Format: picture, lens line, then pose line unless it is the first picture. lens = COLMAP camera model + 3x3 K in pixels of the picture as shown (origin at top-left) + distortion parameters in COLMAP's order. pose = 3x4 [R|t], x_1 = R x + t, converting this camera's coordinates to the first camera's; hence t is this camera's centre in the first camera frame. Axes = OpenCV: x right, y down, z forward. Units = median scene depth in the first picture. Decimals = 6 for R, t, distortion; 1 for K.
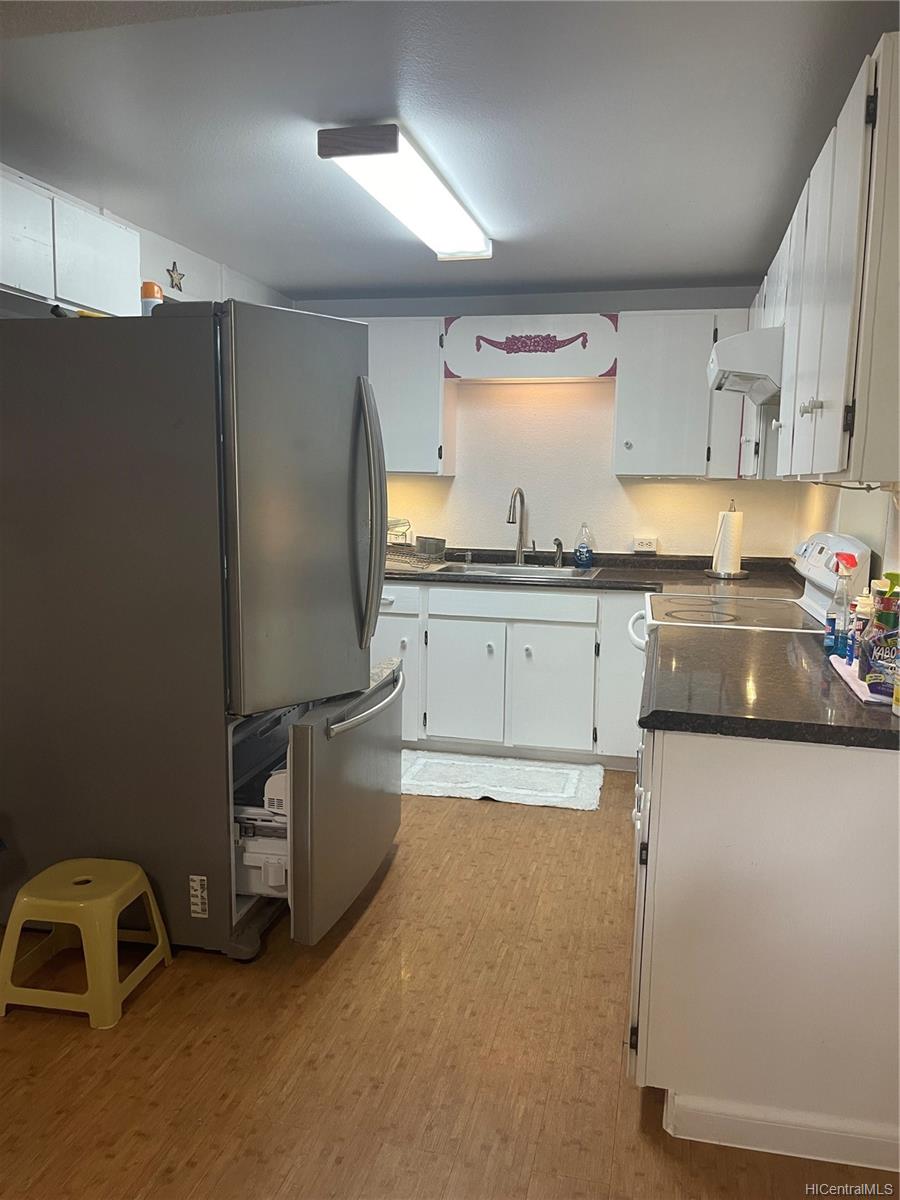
lens RADIAL K [[917.3, 0, 443.5], [0, 917.3, 596.5], [0, 0, 1]] dist [0.055125, -0.073247]
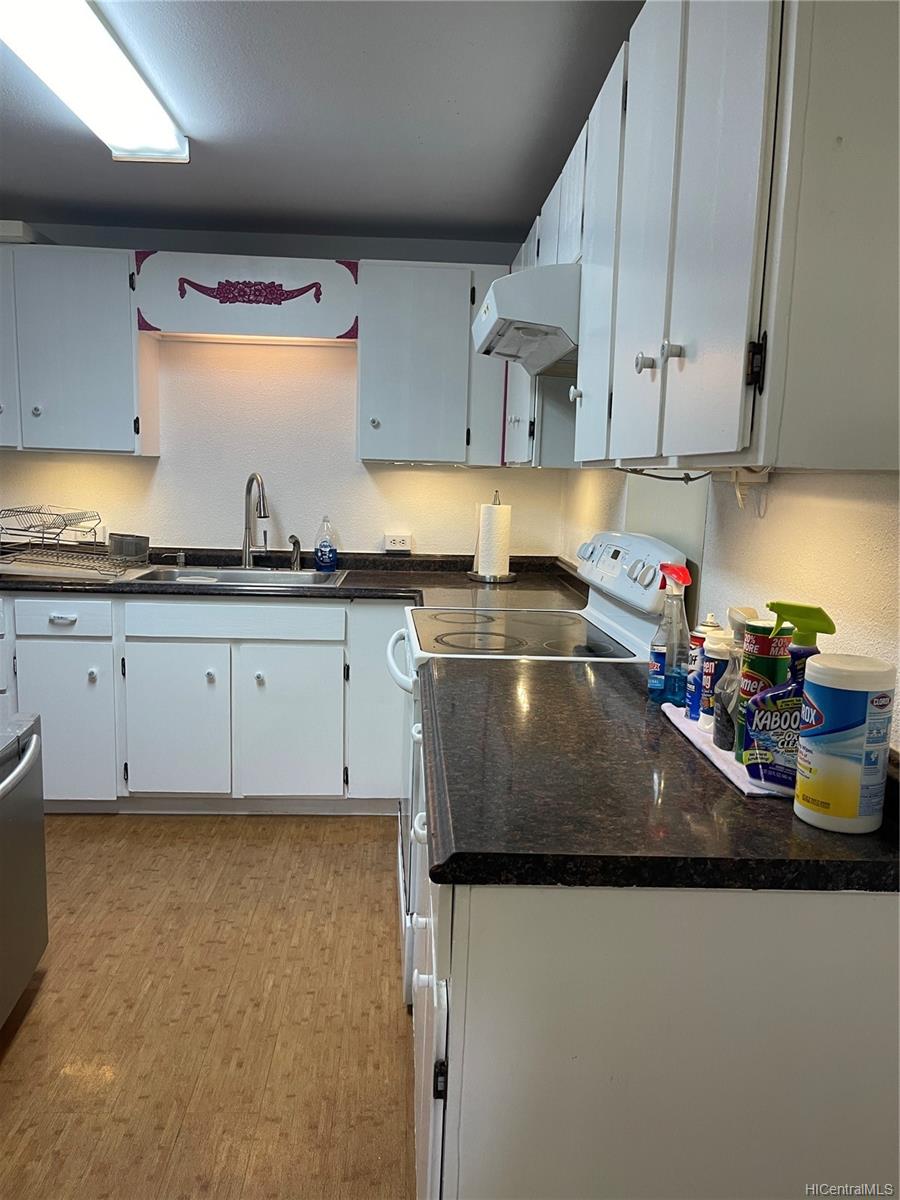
lens RADIAL K [[917.3, 0, 476.3], [0, 917.3, 601.0], [0, 0, 1]] dist [0.055125, -0.073247]
pose [[0.951051, -0.031397, 0.307434, 0.031095], [0.025668, 0.999414, 0.022663, -0.023690], [-0.307965, -0.013662, 0.951299, 0.206923]]
